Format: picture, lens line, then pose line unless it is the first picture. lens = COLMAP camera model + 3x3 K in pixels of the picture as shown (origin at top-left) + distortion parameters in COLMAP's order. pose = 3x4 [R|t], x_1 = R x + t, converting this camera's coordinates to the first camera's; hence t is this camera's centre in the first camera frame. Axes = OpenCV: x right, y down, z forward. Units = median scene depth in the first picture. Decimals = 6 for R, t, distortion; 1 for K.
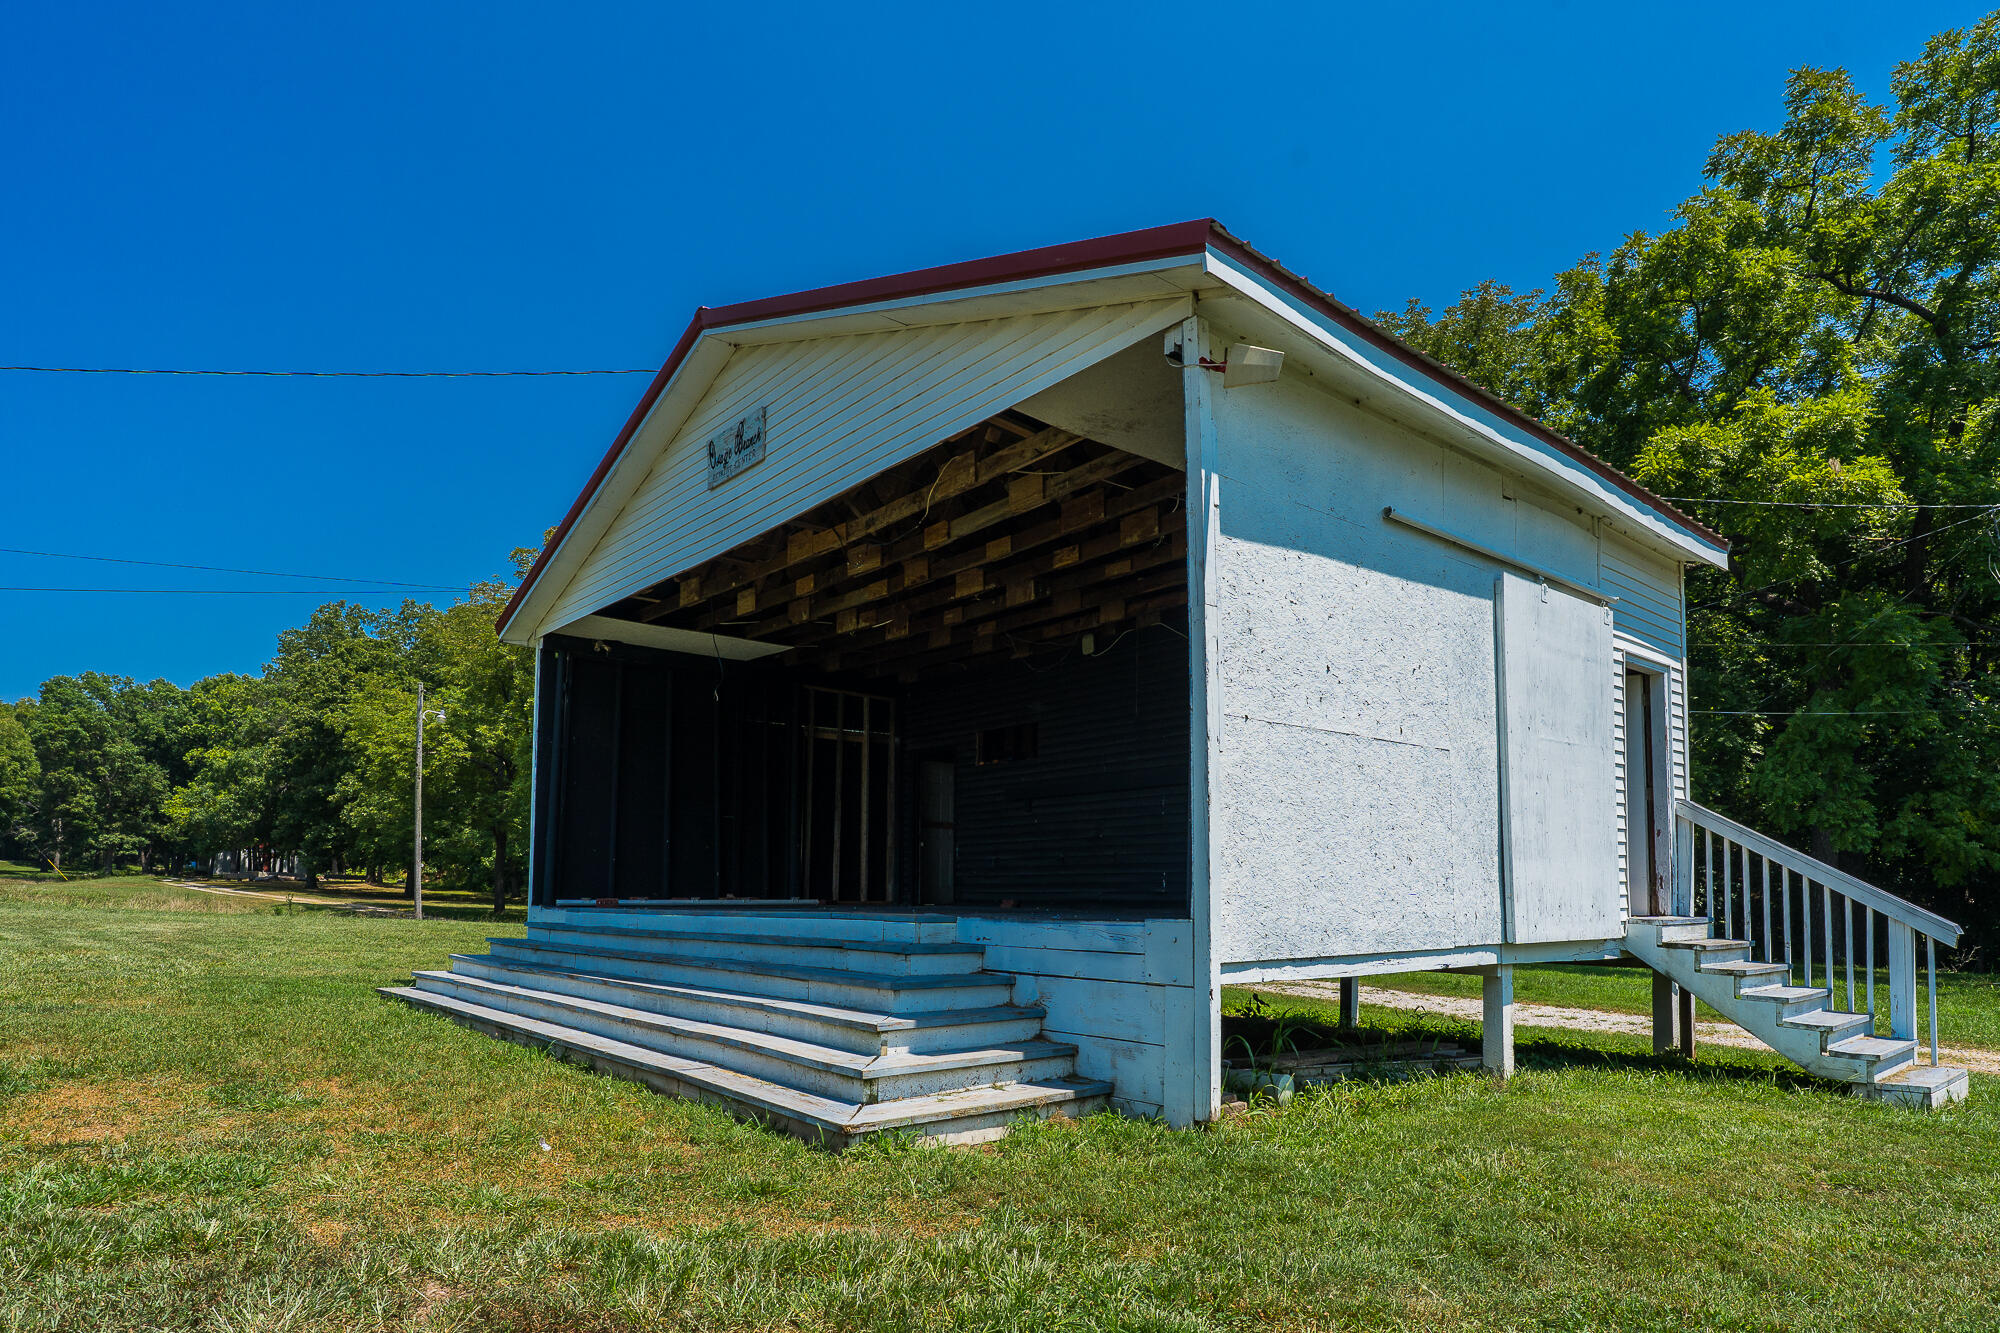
lens RADIAL K [[1132.4, 0, 1003.6], [0, 1132.4, 804.0], [0, 0, 1]] dist [0.000773, 0.000196]
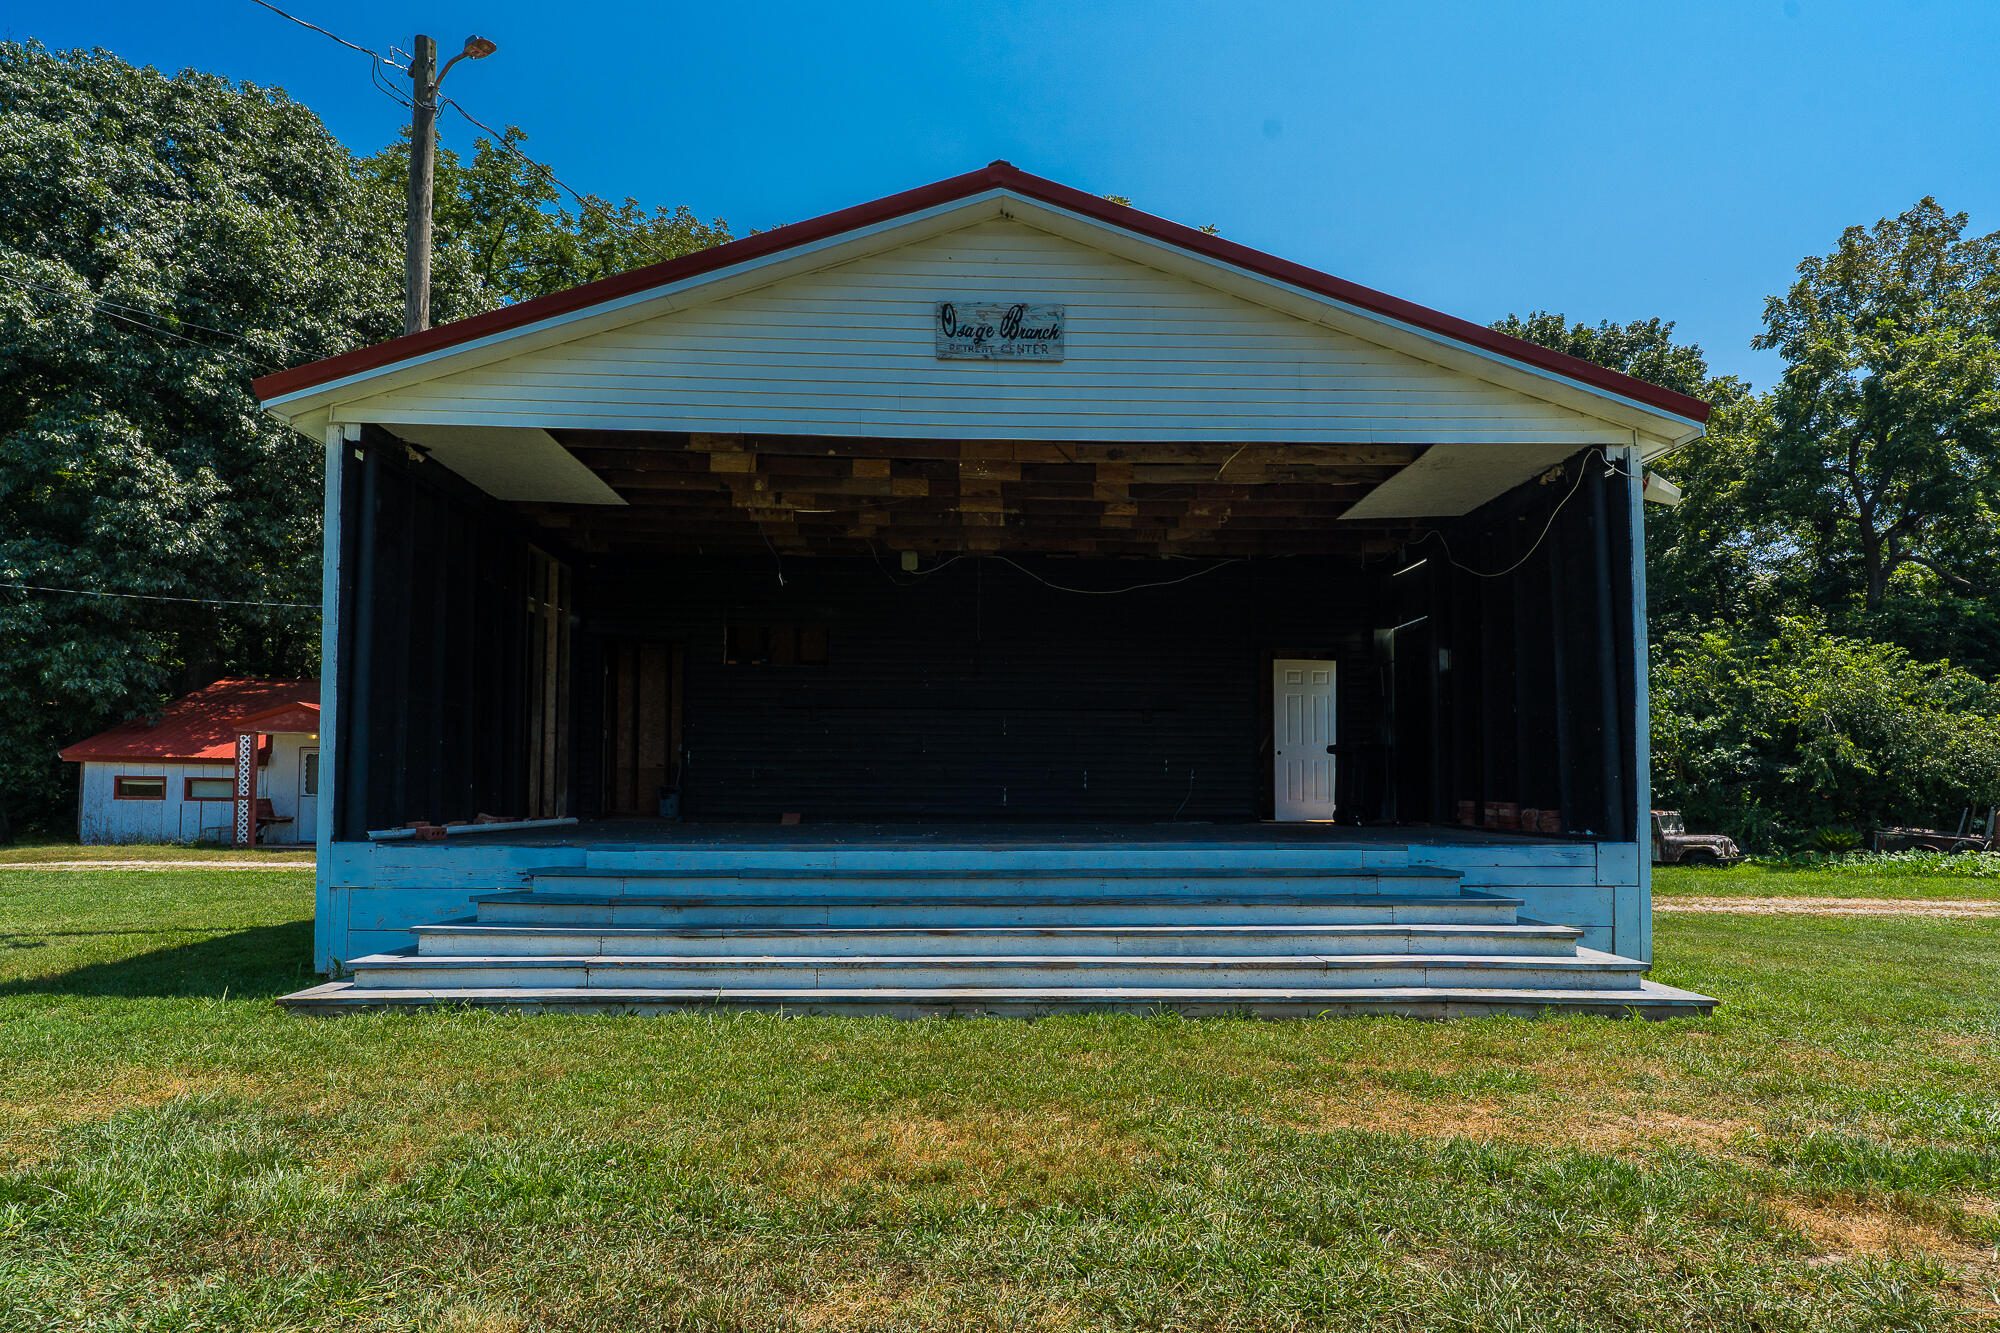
lens RADIAL K [[1149.3, 0, 999.6], [0, 1149.3, 745.6], [0, 0, 1]] dist [-0.001175, -0.000188]
pose [[0.624736, 0.026535, 0.780385, -0.973267], [-0.065944, 0.997645, 0.018869, -0.002100], [-0.778046, -0.063250, 0.625015, 0.424806]]
